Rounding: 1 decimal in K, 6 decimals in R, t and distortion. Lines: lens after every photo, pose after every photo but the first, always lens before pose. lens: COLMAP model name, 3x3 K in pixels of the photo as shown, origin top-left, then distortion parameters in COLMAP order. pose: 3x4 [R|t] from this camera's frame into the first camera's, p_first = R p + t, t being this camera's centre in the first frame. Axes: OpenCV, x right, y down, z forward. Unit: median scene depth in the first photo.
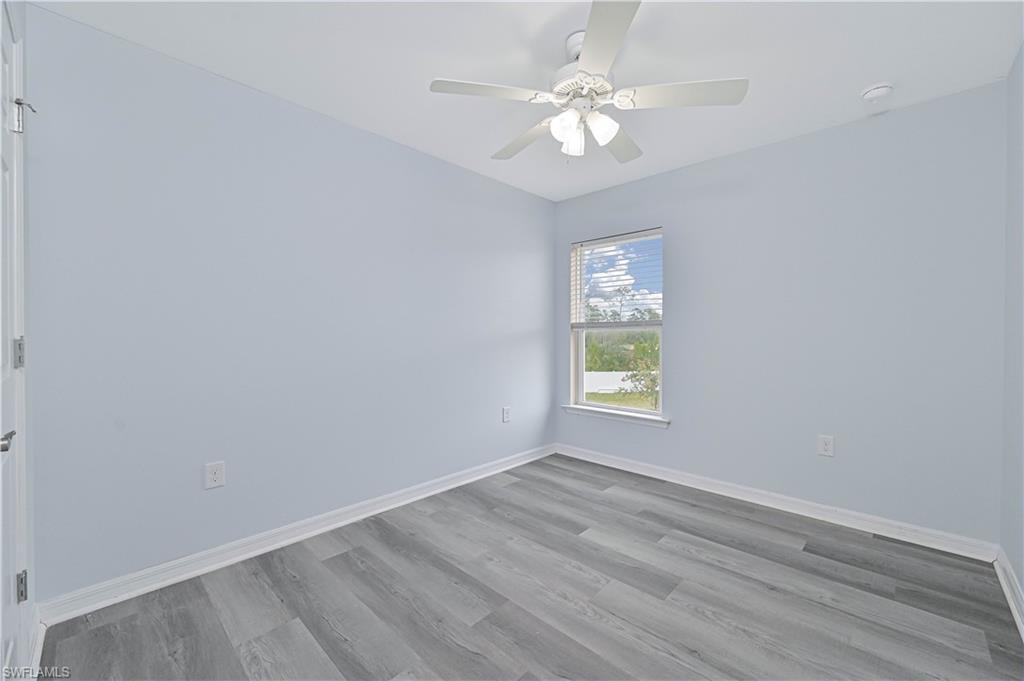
lens RADIAL K [[406.5, 0, 507.9], [0, 406.5, 338.3], [0, 0, 1]] dist [0.000275, -0.000072]
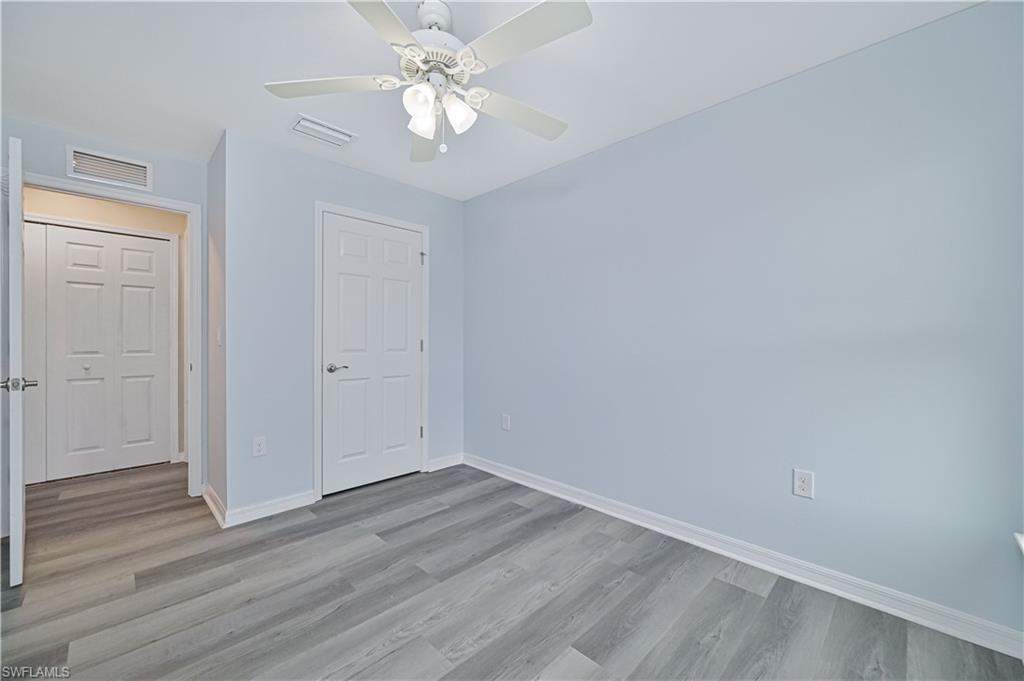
lens RADIAL K [[406.5, 0, 491.5], [0, 406.5, 336.4], [0, 0, 1]] dist [0.000275, -0.000072]
pose [[-0.036121, -0.004498, -0.999337, 0.843297], [-0.014681, 0.999884, -0.003970, 0.012582], [0.999240, 0.014528, -0.036183, 0.936875]]
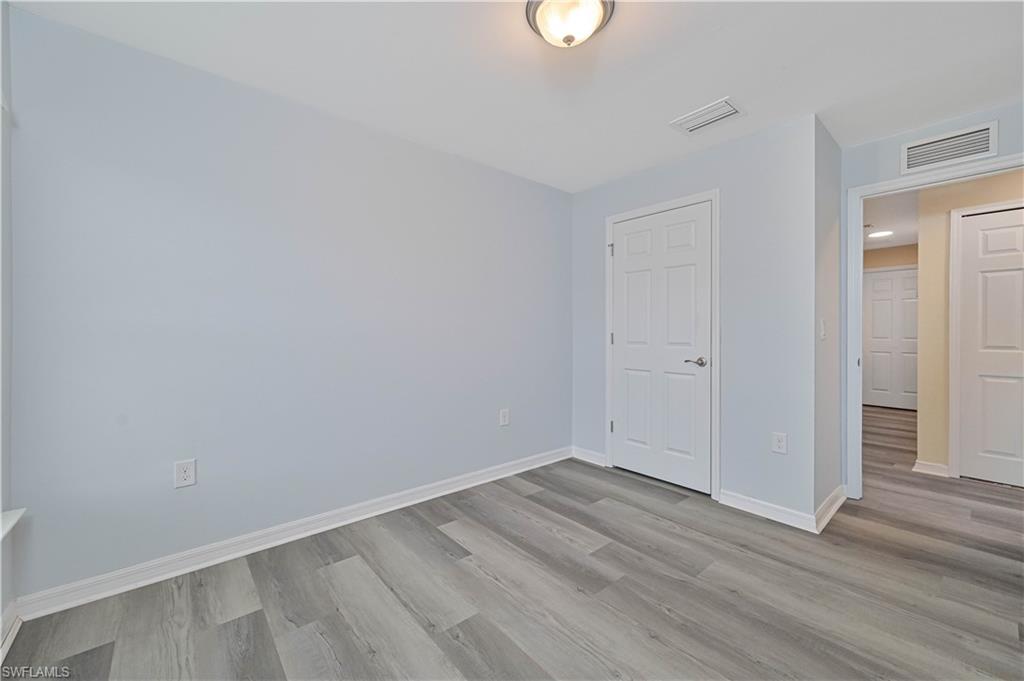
lens RADIAL K [[406.5, 0, 515.0], [0, 406.5, 335.4], [0, 0, 1]] dist [0.000275, -0.000072]
pose [[-0.995783, 0.000815, 0.091742, -0.193624], [0.003238, 0.999650, 0.026270, 0.006733], [-0.091688, 0.026456, -0.995436, 1.846046]]
